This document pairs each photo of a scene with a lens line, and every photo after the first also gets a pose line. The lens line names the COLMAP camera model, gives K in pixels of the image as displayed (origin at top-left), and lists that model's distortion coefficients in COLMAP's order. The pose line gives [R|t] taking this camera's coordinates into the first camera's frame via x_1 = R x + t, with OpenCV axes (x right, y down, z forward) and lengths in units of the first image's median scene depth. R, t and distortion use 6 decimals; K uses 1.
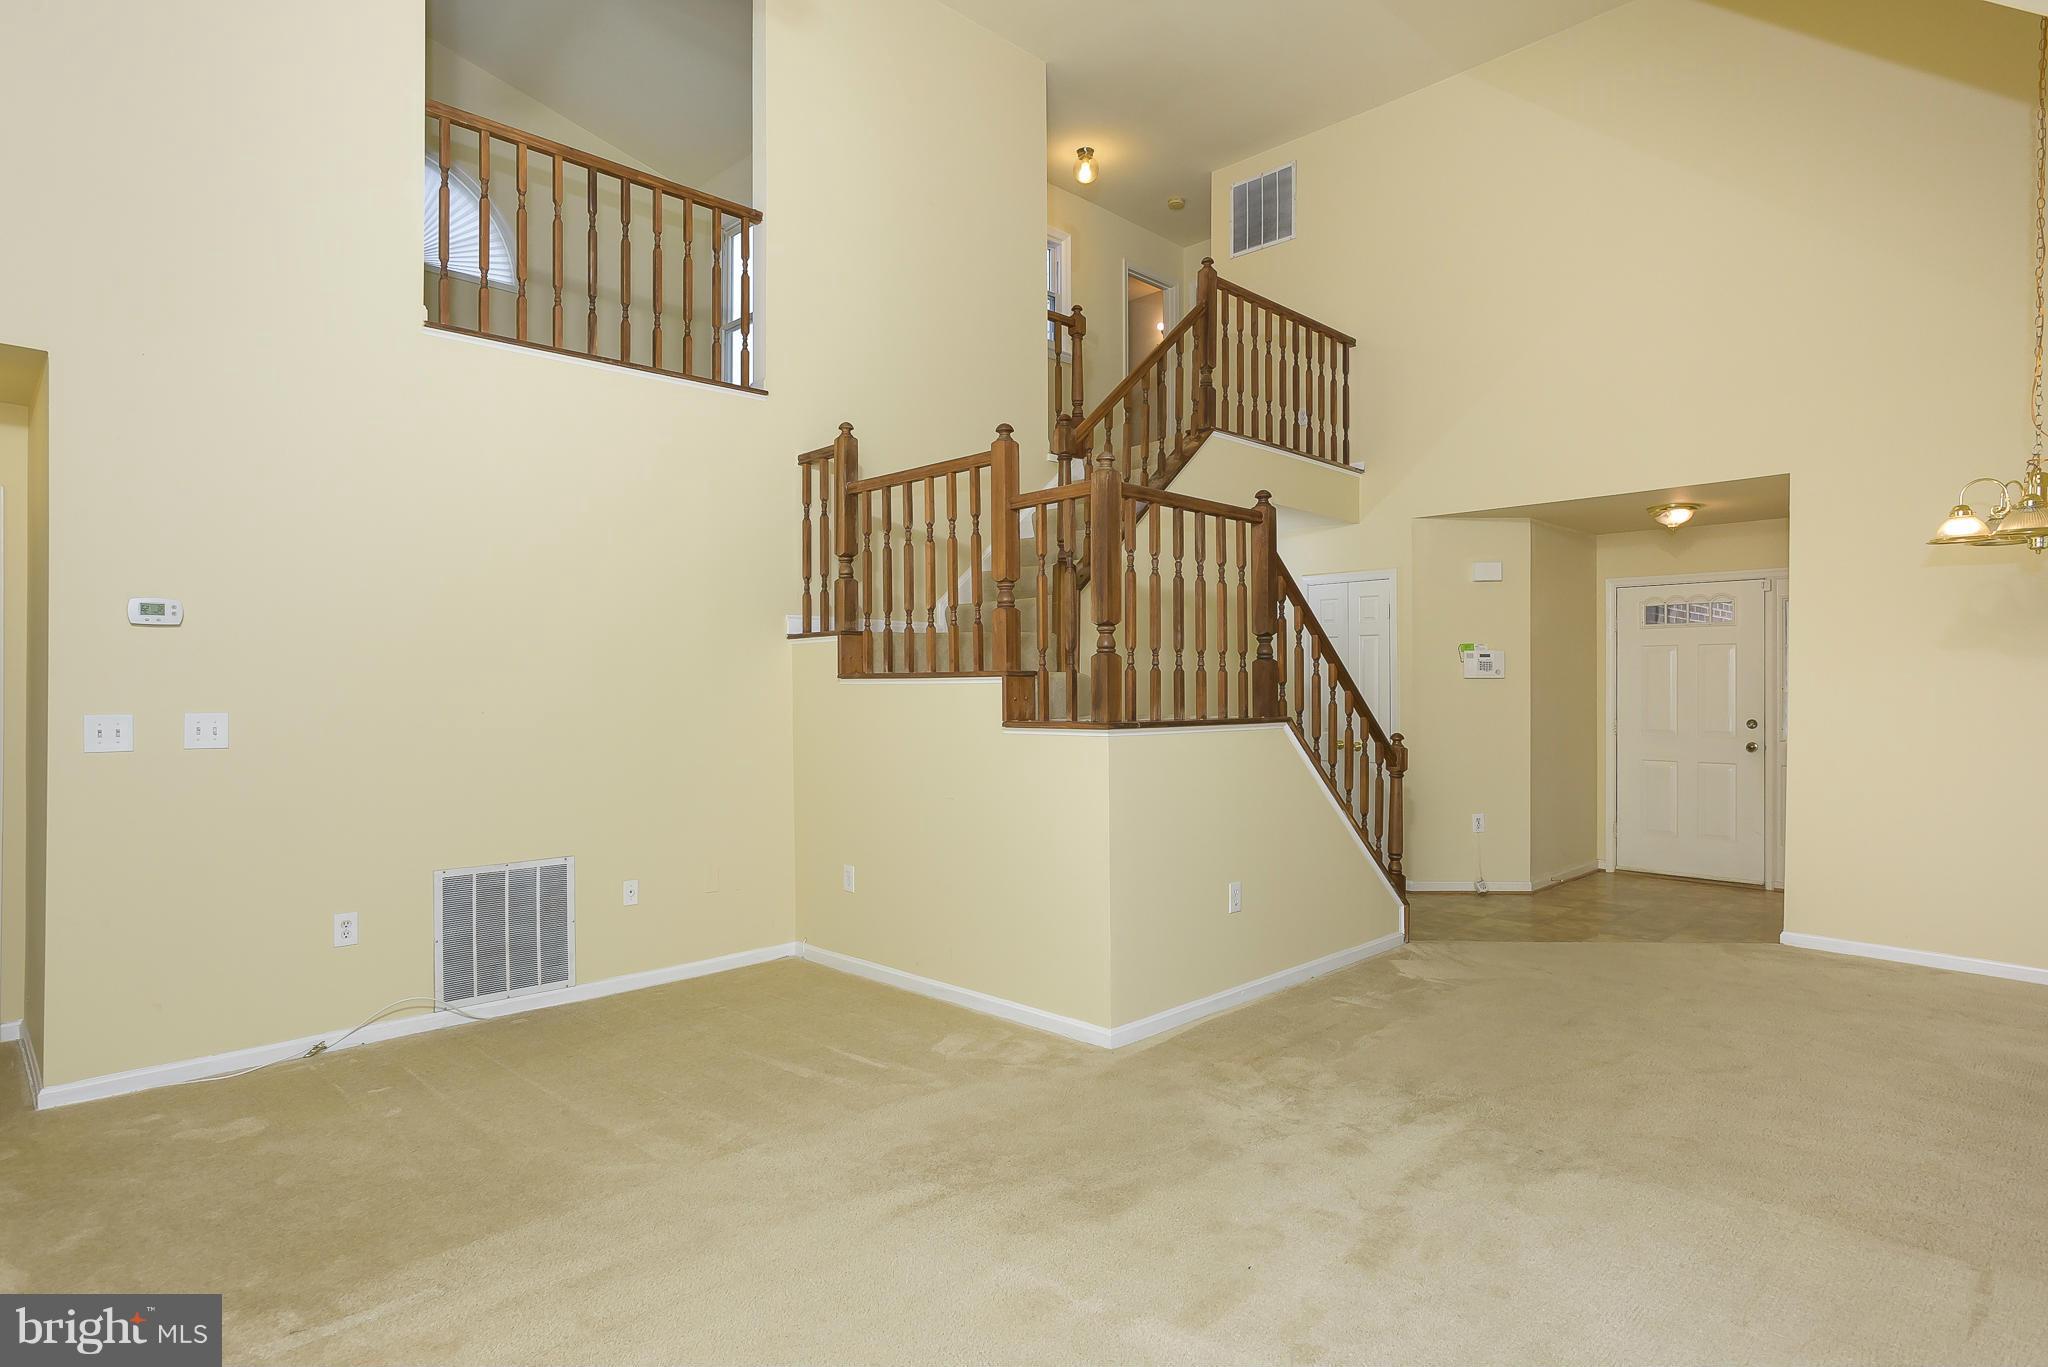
lens RADIAL K [[1062.3, 0, 1027.8], [0, 1062.3, 693.1], [0, 0, 1]] dist [-0.041228, 0.026776]
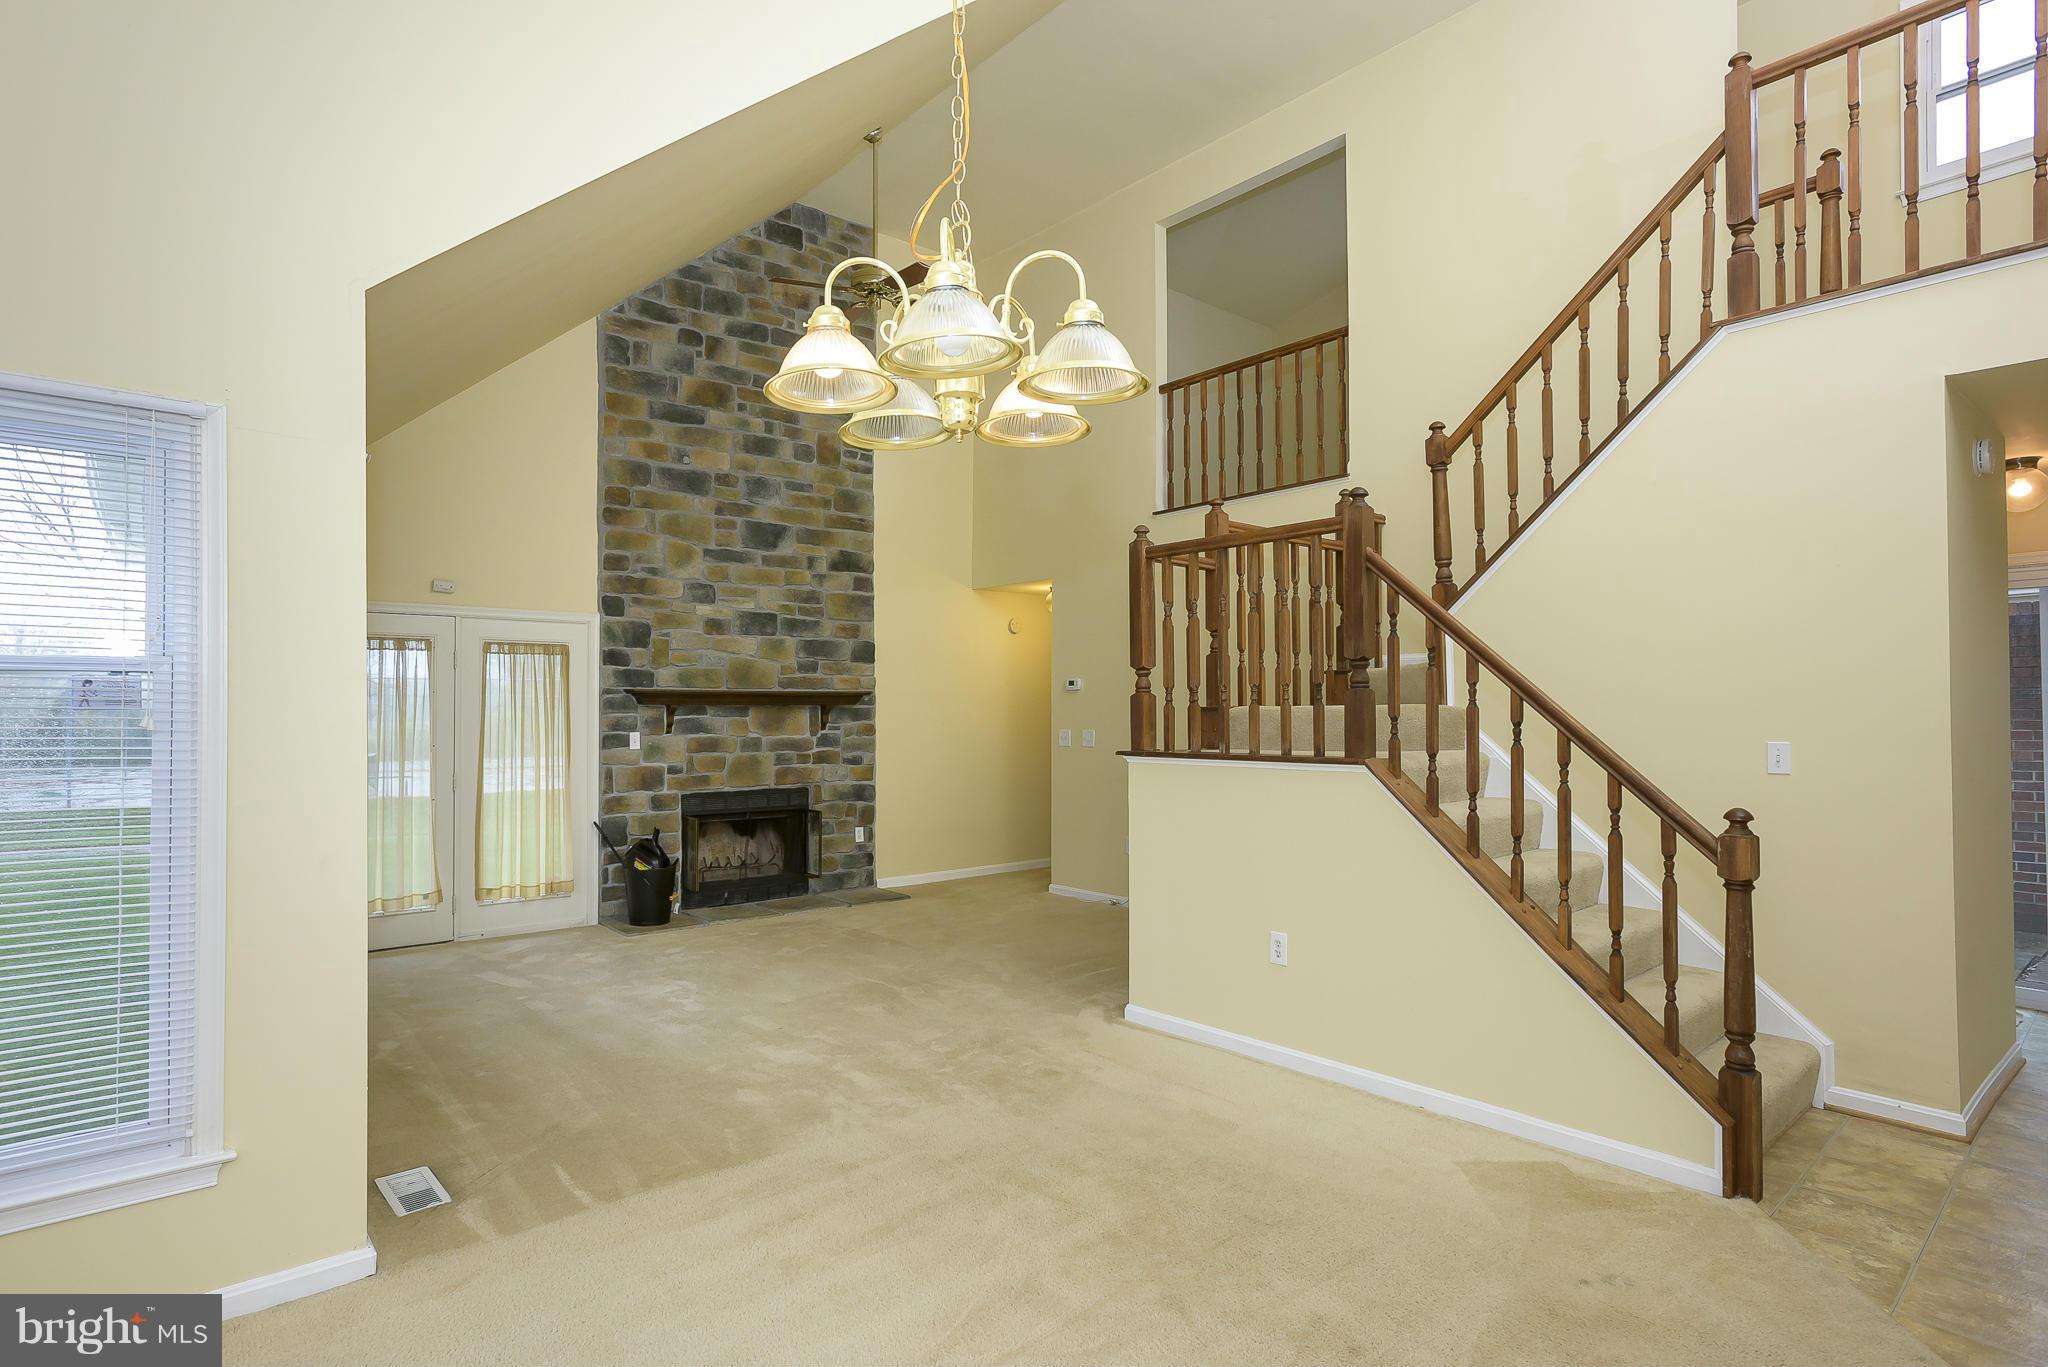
lens RADIAL K [[1062.3, 0, 1027.8], [0, 1062.3, 693.1], [0, 0, 1]] dist [-0.041228, 0.026776]
pose [[-0.070278, -0.017717, -0.997370, 1.165334], [-0.000645, 0.999843, -0.017715, -0.014716], [0.997527, -0.000601, -0.070278, 0.859815]]
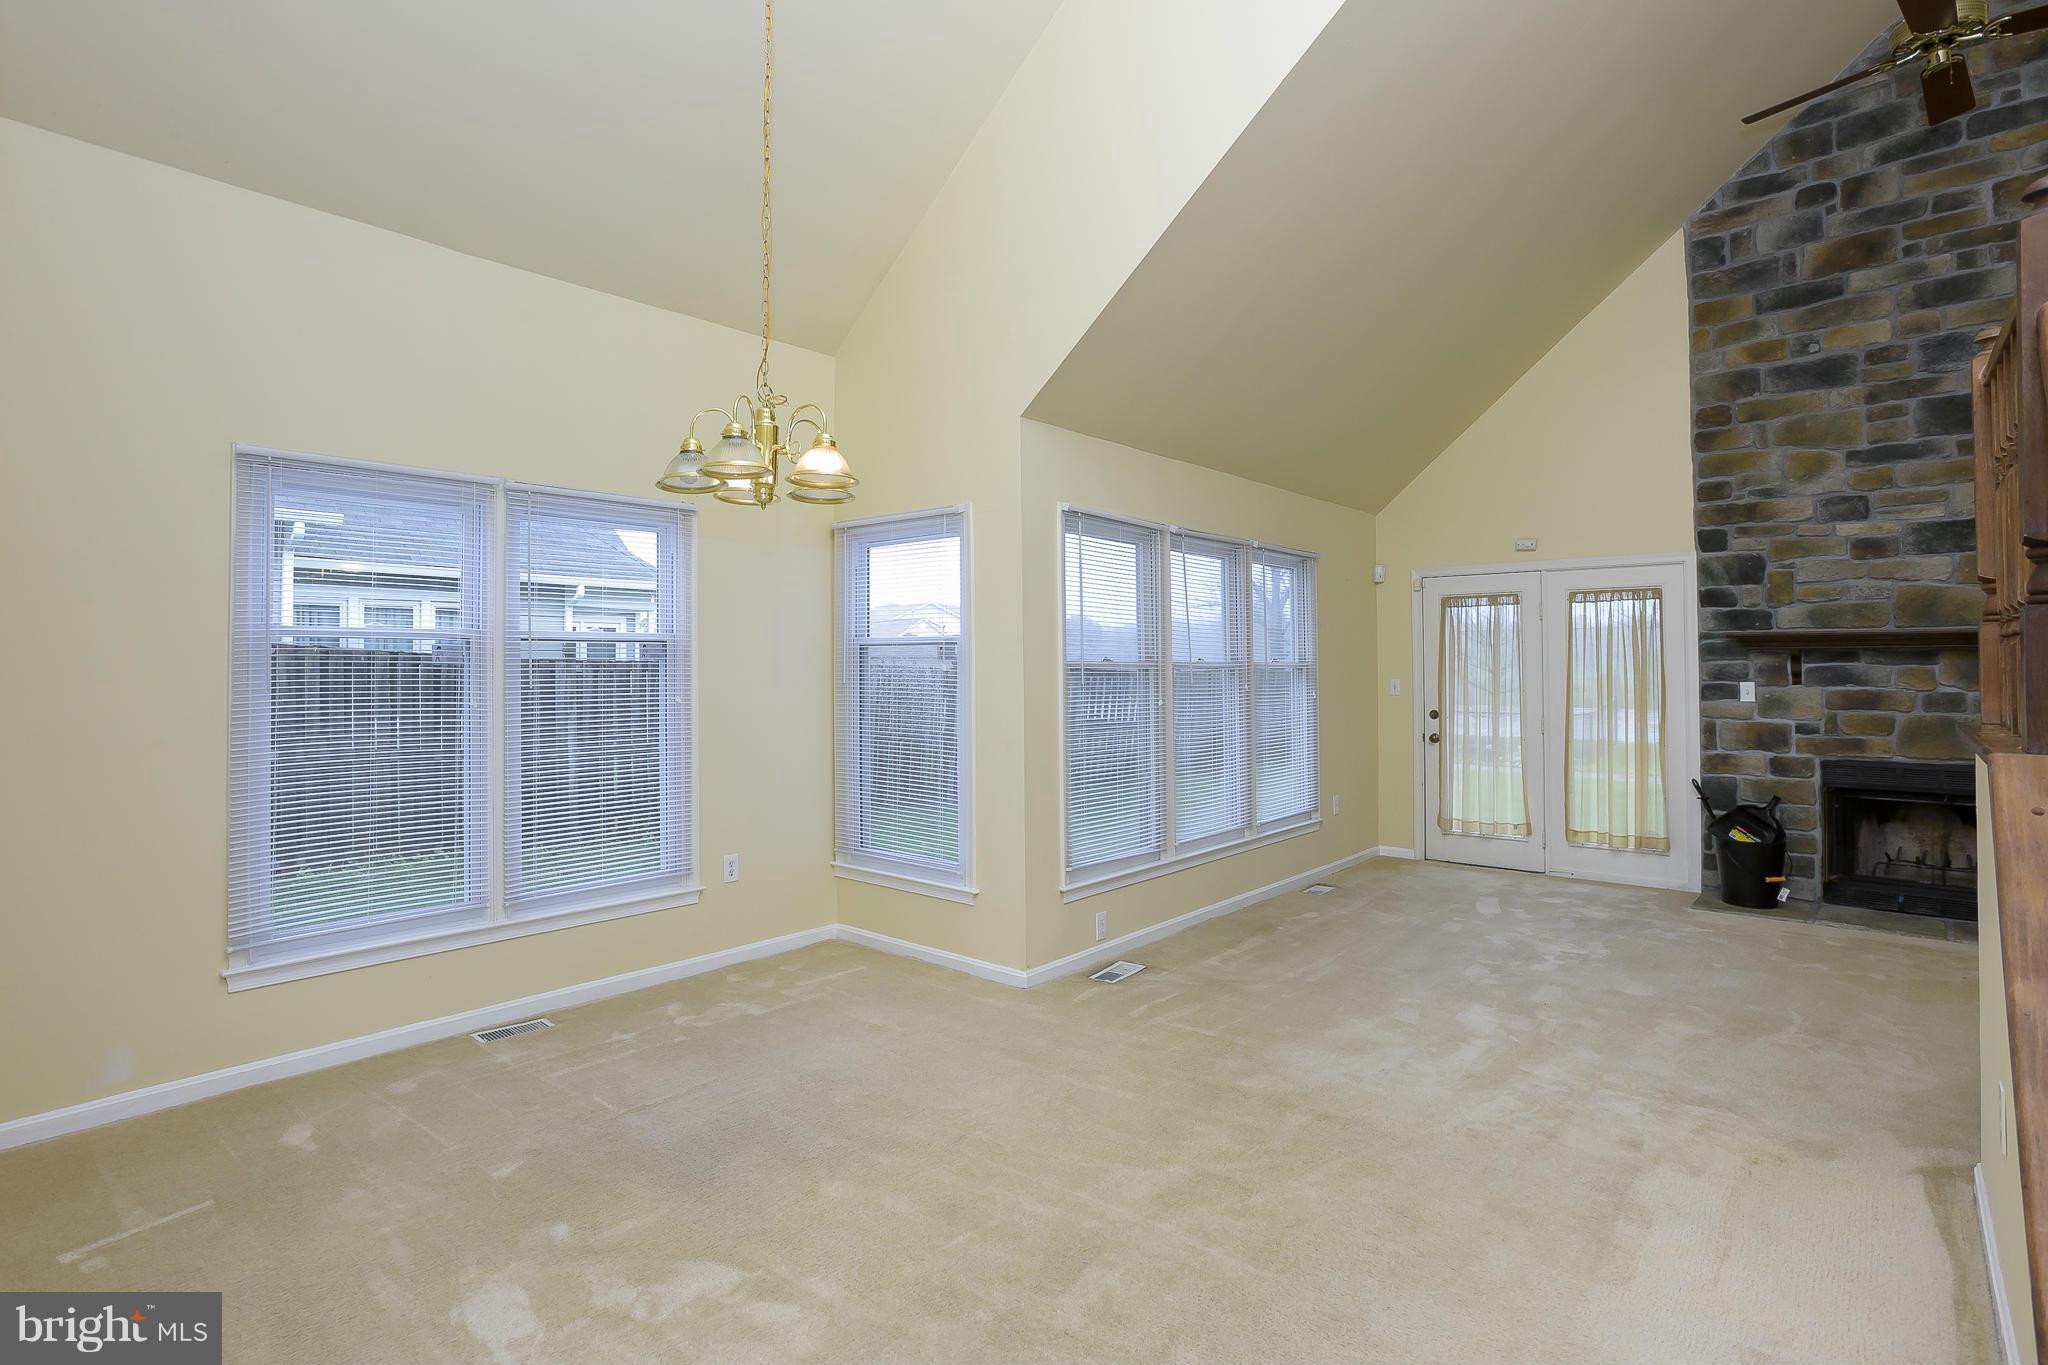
lens RADIAL K [[1043.1, 0, 962.5], [0, 1043.1, 649.5], [0, 0, 1]] dist [-0.030781, 0.014258]
pose [[-0.998735, 0.002621, -0.050221, 0.697923], [0.003288, 0.999907, -0.013201, -0.011991], [0.050182, -0.013349, -0.998651, 1.466019]]
